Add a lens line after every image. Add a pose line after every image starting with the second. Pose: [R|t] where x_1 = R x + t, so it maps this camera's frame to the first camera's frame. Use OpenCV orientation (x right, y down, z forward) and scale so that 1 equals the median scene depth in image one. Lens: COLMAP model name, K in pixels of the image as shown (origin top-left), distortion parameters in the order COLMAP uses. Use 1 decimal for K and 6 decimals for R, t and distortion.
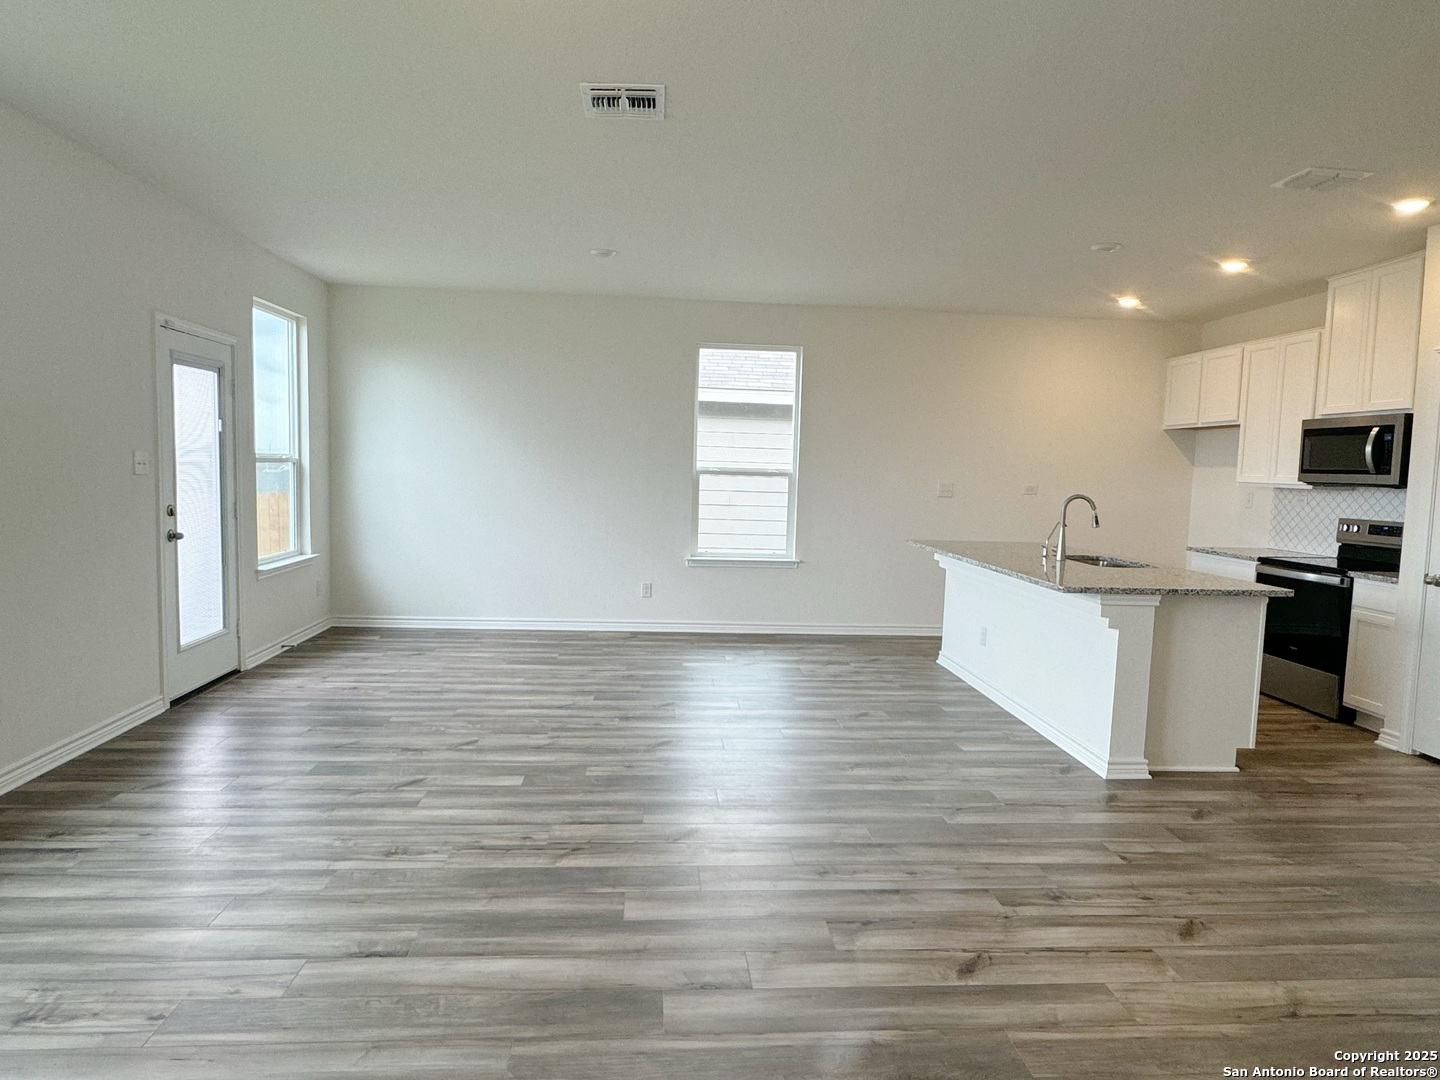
lens RADIAL K [[866.3, 0, 720.4], [0, 866.3, 539.0], [0, 0, 1]] dist [-0.003597, 0.004932]
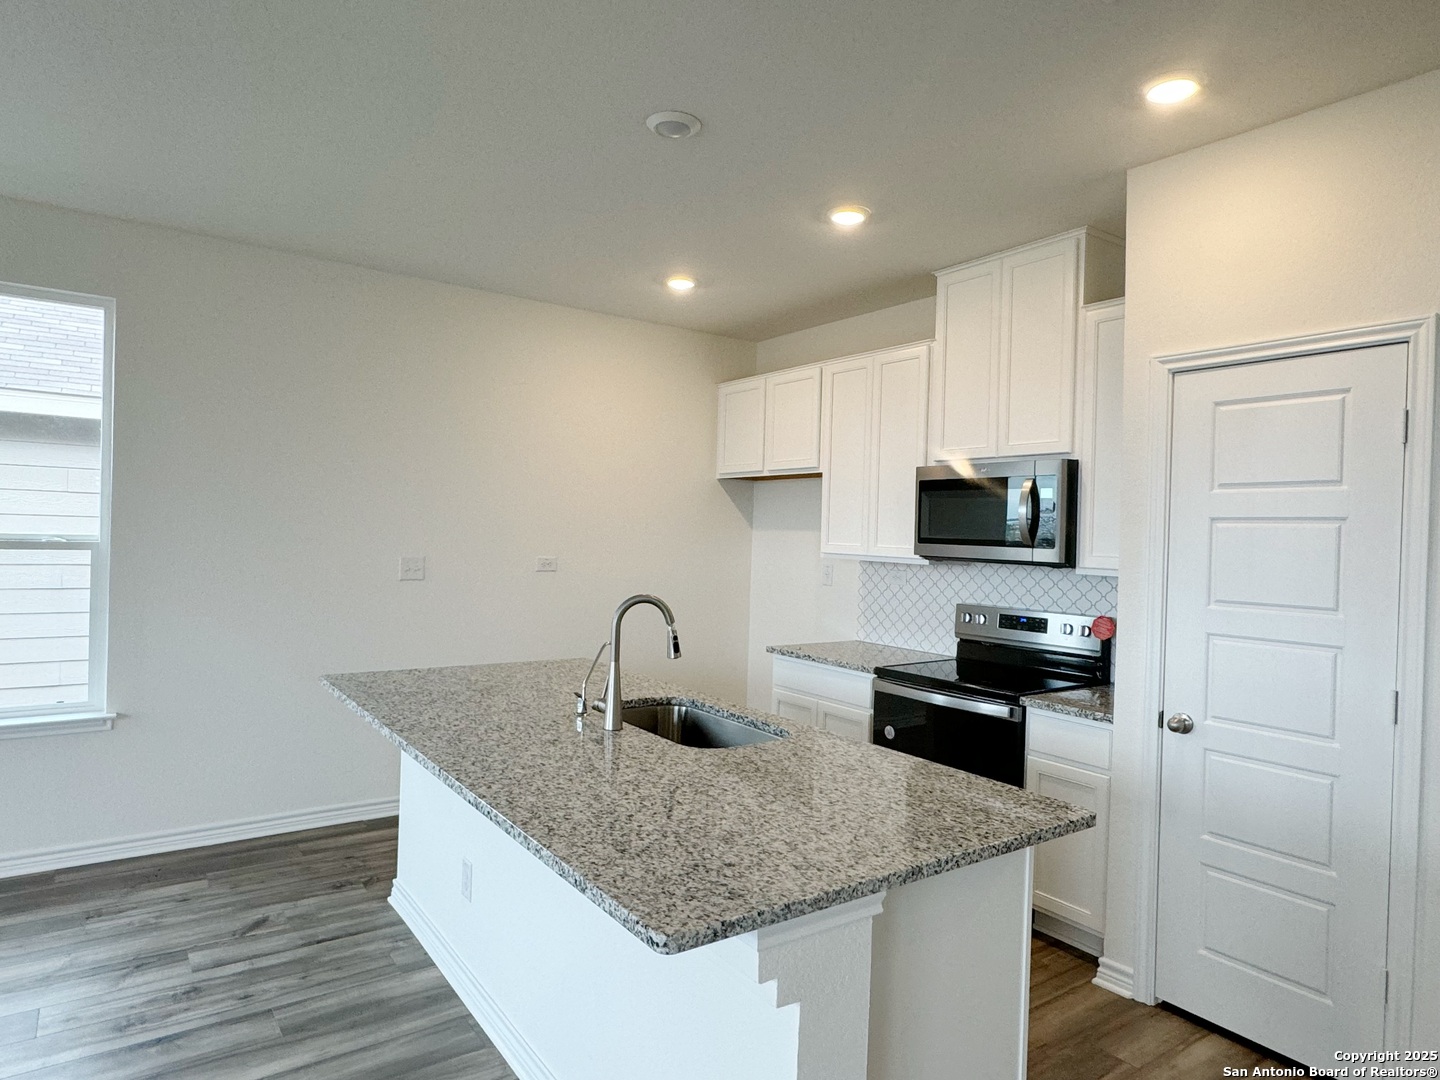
lens RADIAL K [[866.3, 0, 712.7], [0, 866.3, 540.7], [0, 0, 1]] dist [-0.003597, 0.004932]
pose [[0.859340, -0.008534, 0.511334, 0.169578], [0.037554, 0.998214, -0.046454, -0.051328], [-0.510024, 0.059122, 0.858126, 0.482653]]
